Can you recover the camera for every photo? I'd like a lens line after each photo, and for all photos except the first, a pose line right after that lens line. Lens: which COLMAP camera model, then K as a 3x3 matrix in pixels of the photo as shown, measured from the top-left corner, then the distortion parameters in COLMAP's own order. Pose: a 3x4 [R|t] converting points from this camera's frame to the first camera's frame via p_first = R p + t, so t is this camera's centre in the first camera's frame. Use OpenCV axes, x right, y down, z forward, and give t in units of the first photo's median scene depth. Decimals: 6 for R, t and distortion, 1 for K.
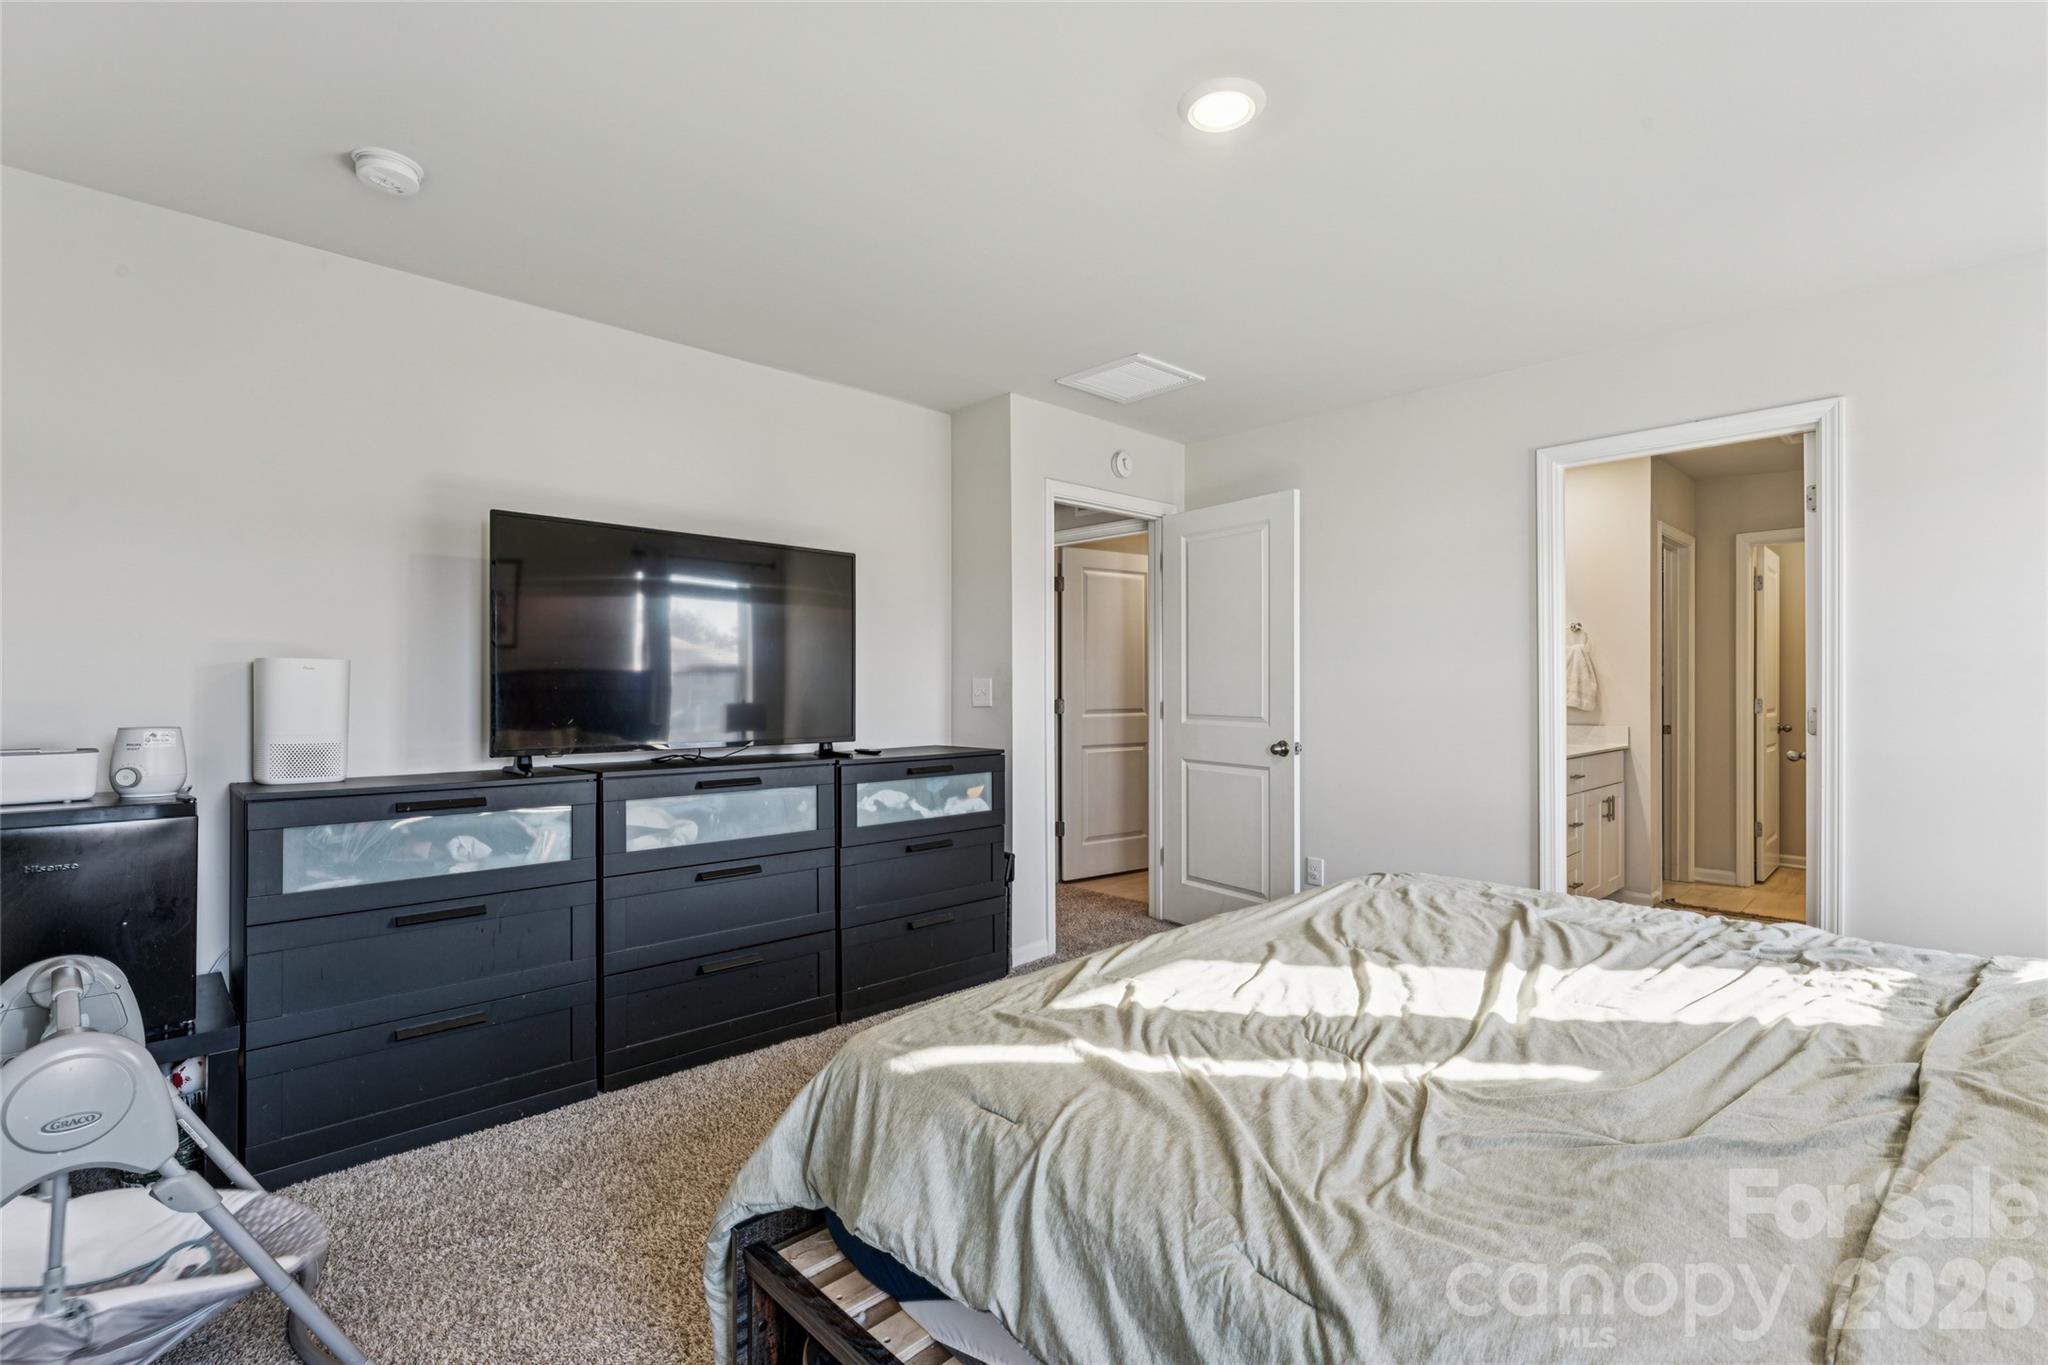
lens RADIAL K [[929.9, 0, 1039.5], [0, 929.9, 684.1], [0, 0, 1]] dist [0.004290, -0.003370]
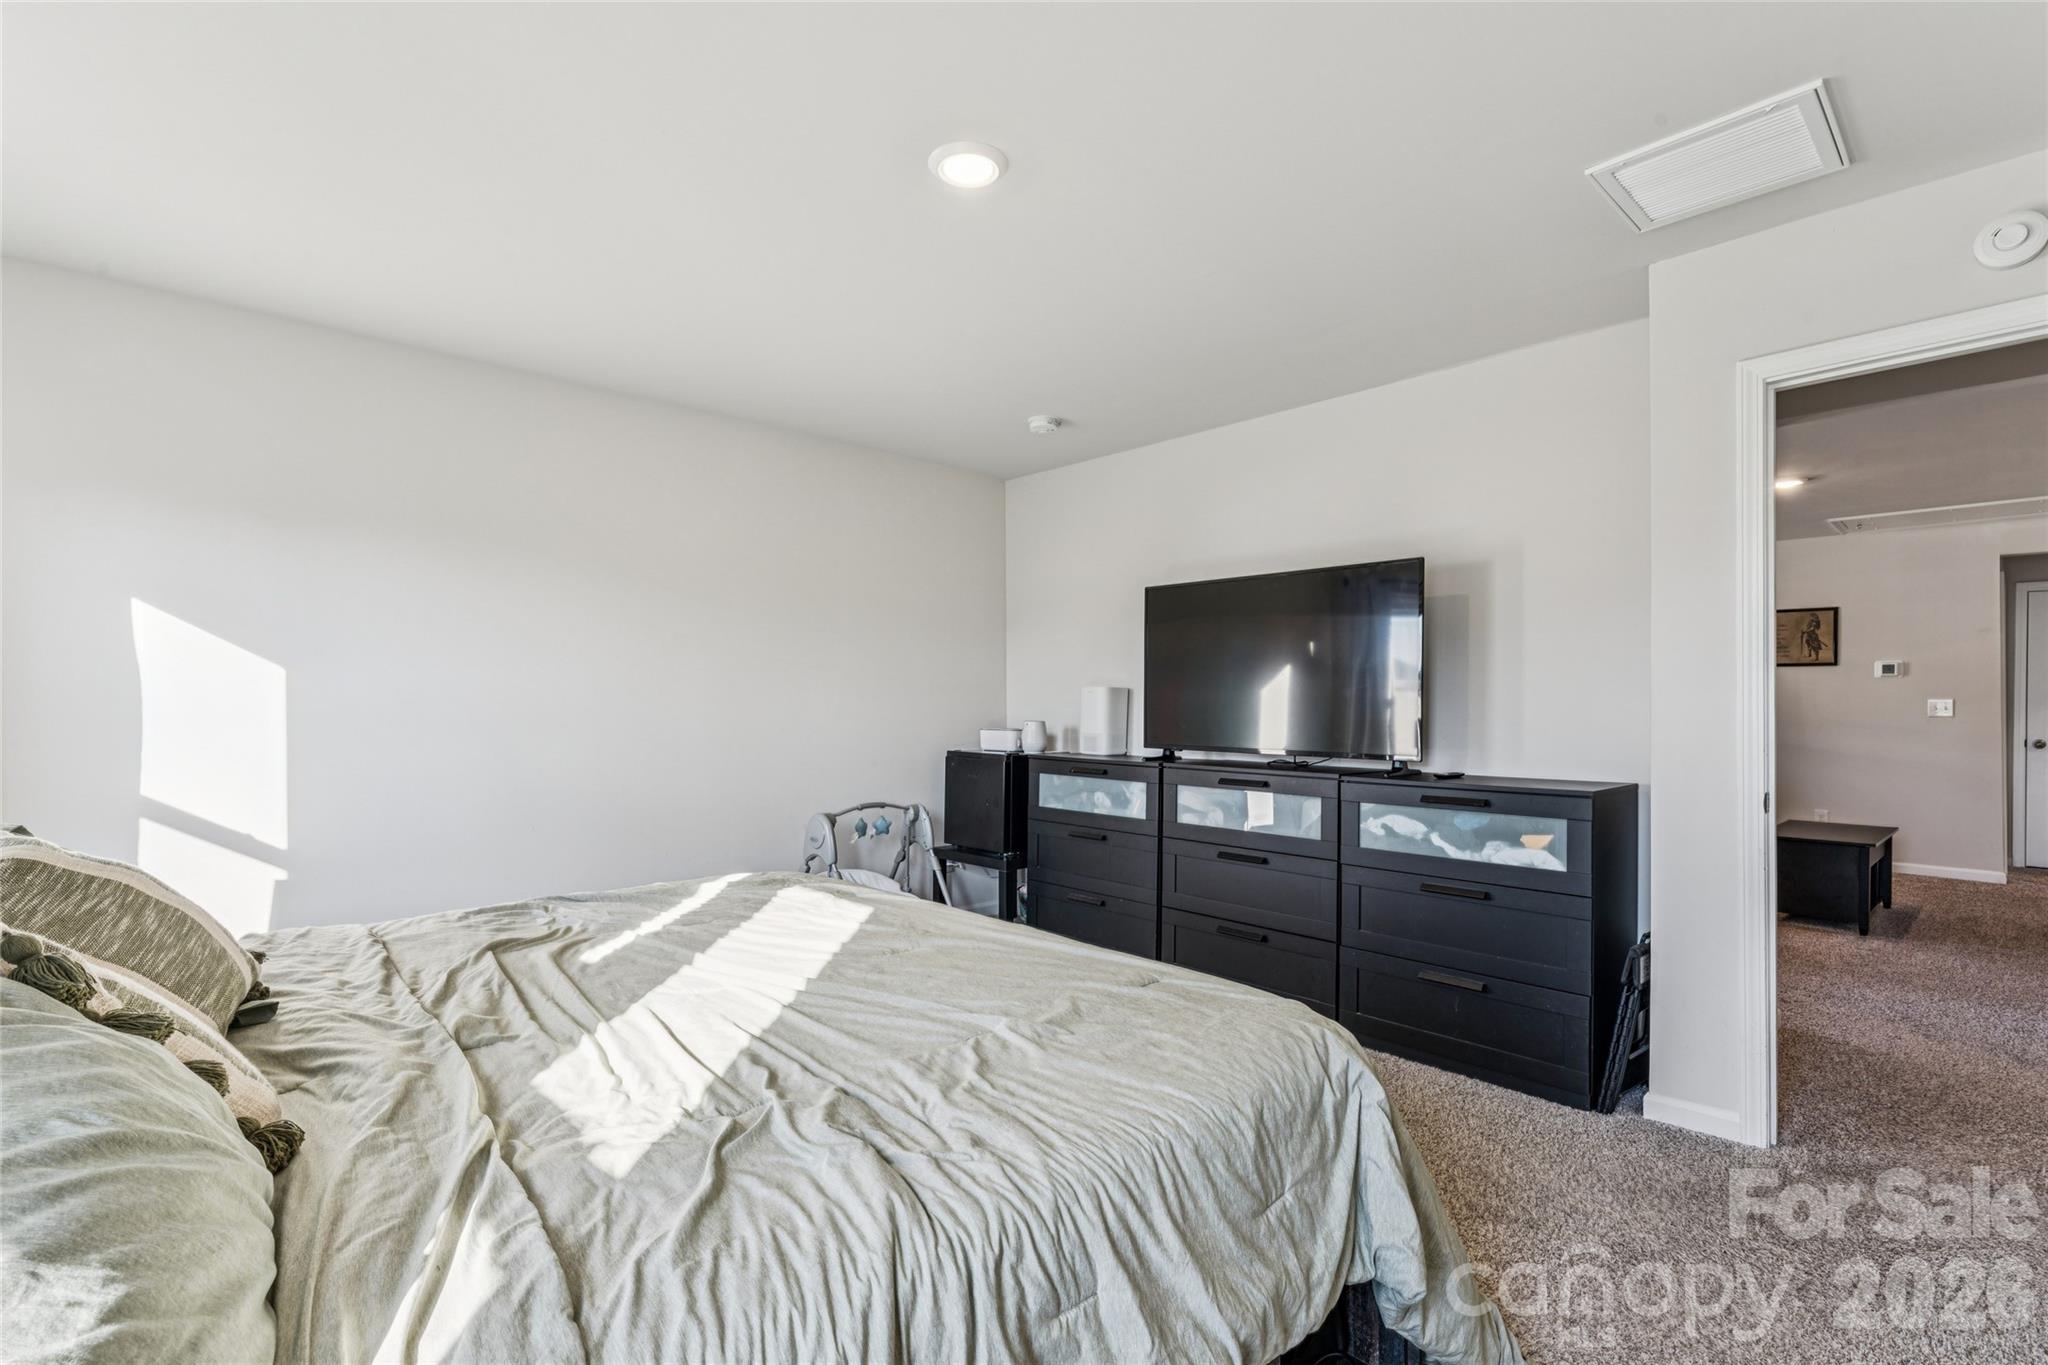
lens RADIAL K [[929.9, 0, 985.4], [0, 929.9, 707.9], [0, 0, 1]] dist [0.004290, -0.003370]
pose [[-0.046657, 0.007030, -0.998886, 0.796701], [0.003619, 0.999970, 0.006869, 0.000561], [0.998904, -0.003295, -0.046681, 0.661756]]
